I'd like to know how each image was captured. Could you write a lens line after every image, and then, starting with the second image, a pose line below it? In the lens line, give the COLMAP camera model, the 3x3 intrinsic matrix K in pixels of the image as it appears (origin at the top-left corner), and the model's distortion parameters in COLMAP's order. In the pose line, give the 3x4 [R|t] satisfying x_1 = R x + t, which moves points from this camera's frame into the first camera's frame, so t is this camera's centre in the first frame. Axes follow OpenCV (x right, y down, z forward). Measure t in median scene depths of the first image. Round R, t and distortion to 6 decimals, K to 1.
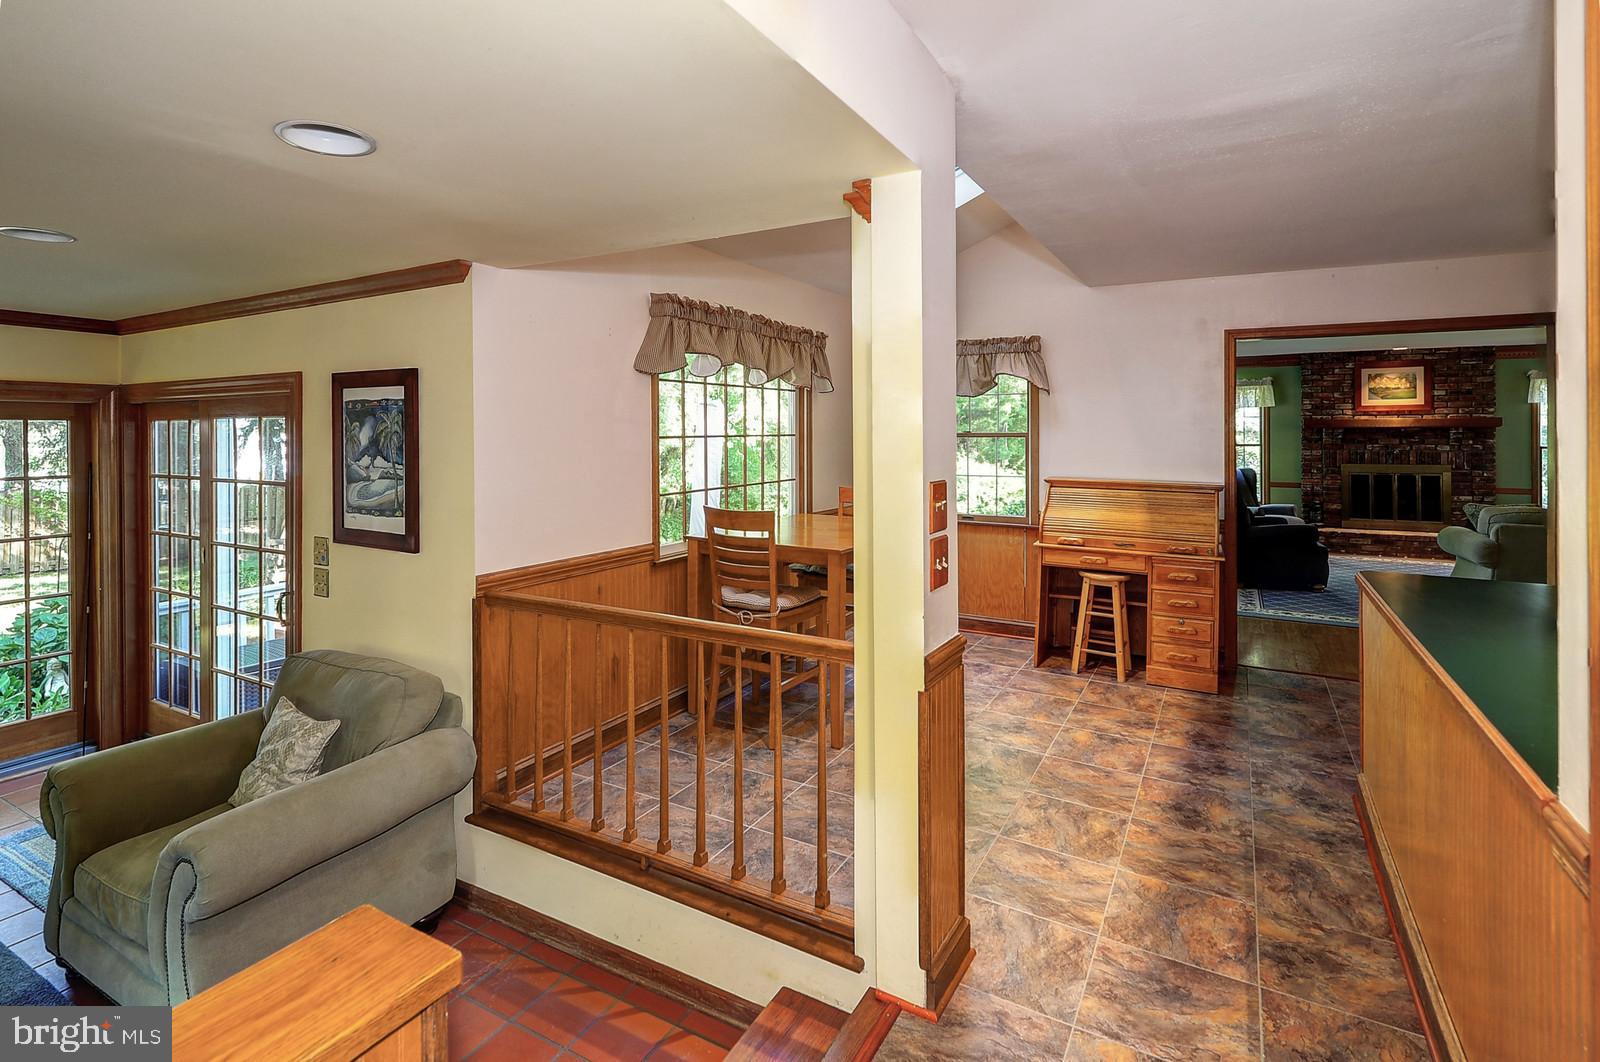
lens RADIAL K [[776.8, 0, 786.1], [0, 776.8, 432.8], [0, 0, 1]] dist [-0.002177, 0.000035]
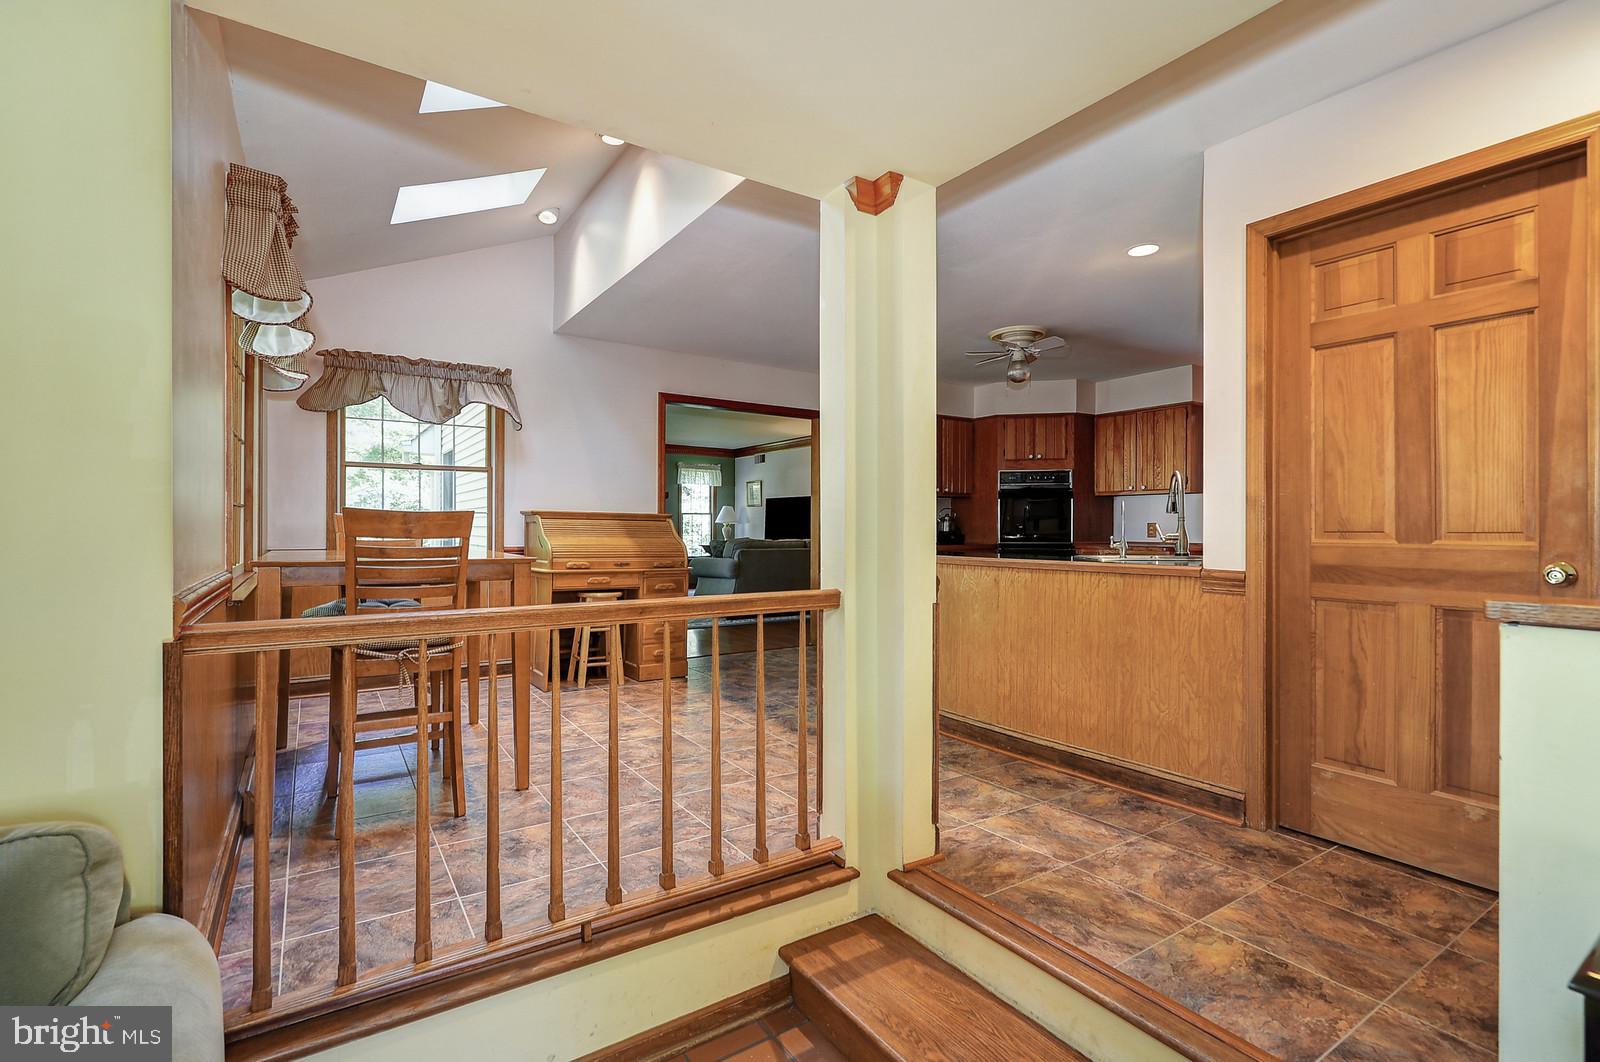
lens RADIAL K [[740.7, 0, 802.4], [0, 740.7, 527.4], [0, 0, 1]] dist [0.000158, 0.000296]
pose [[0.443862, 0.001997, 0.896093, -0.460352], [-0.000818, 0.999998, -0.001823, 0.100649], [-0.896095, 0.000076, 0.443863, 0.308729]]
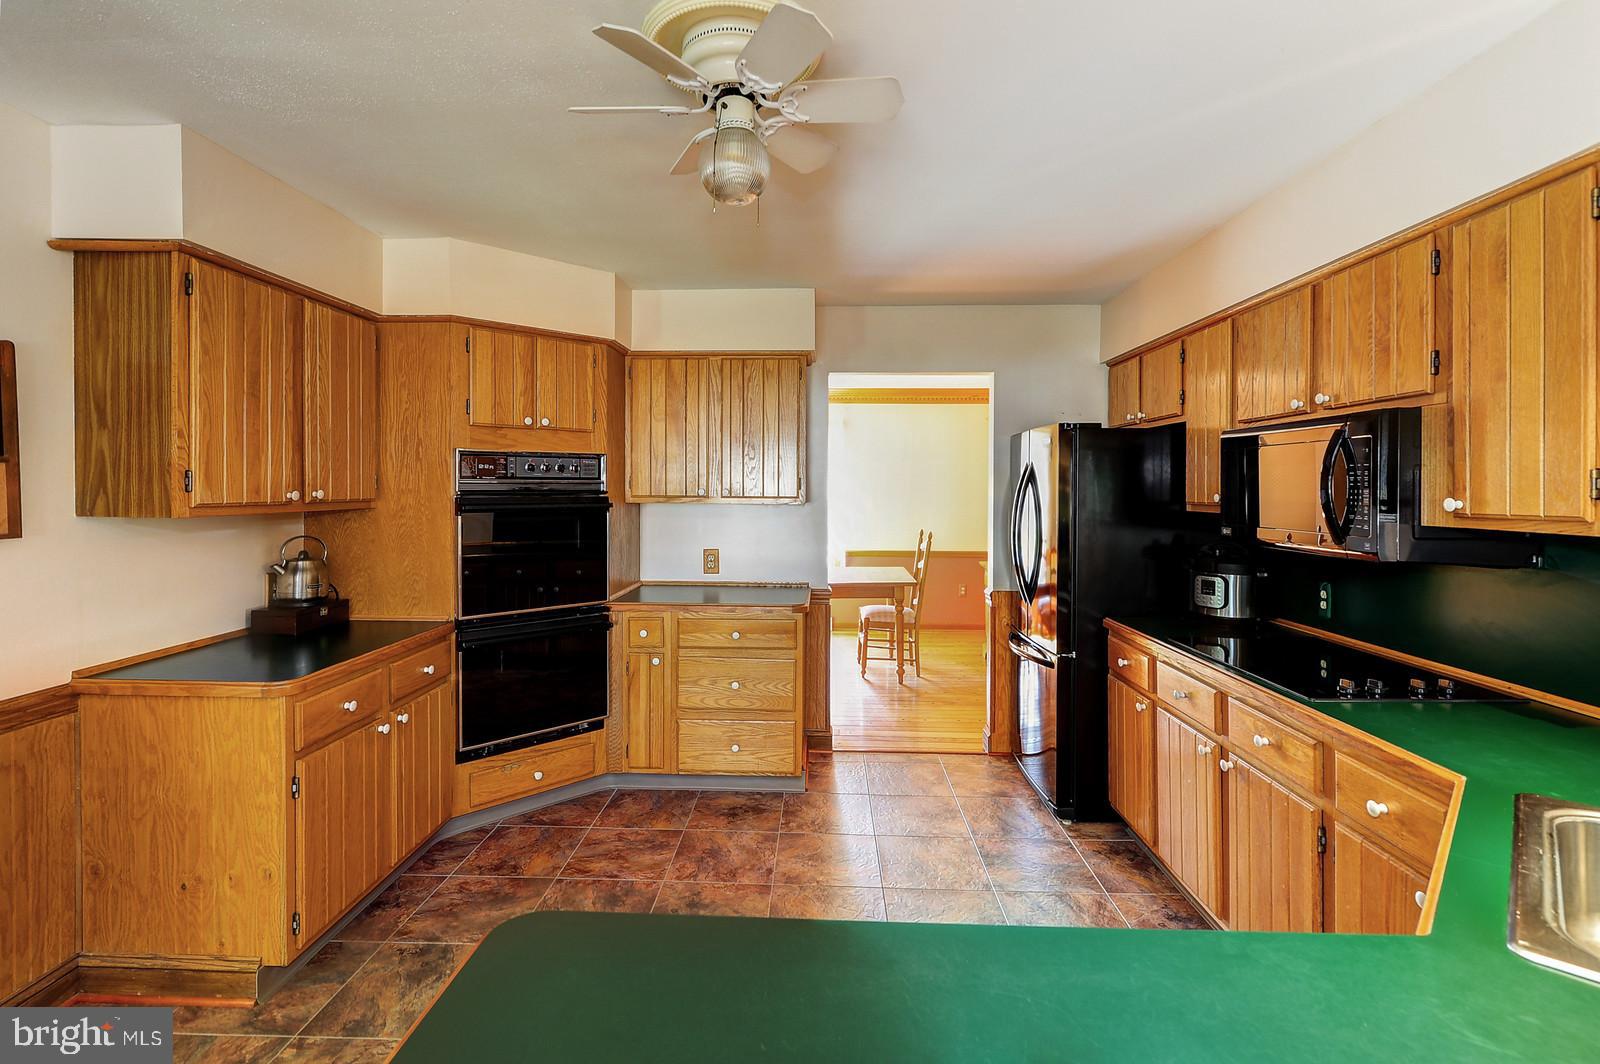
lens RADIAL K [[732.0, 0, 798.9], [0, 732.0, 498.3], [0, 0, 1]] dist [0.000655, 0.000151]
pose [[-0.471344, -0.013205, 0.881851, 0.458376], [-0.005978, 0.999913, 0.011778, 0.007520], [-0.881929, 0.000280, -0.471381, 0.690934]]
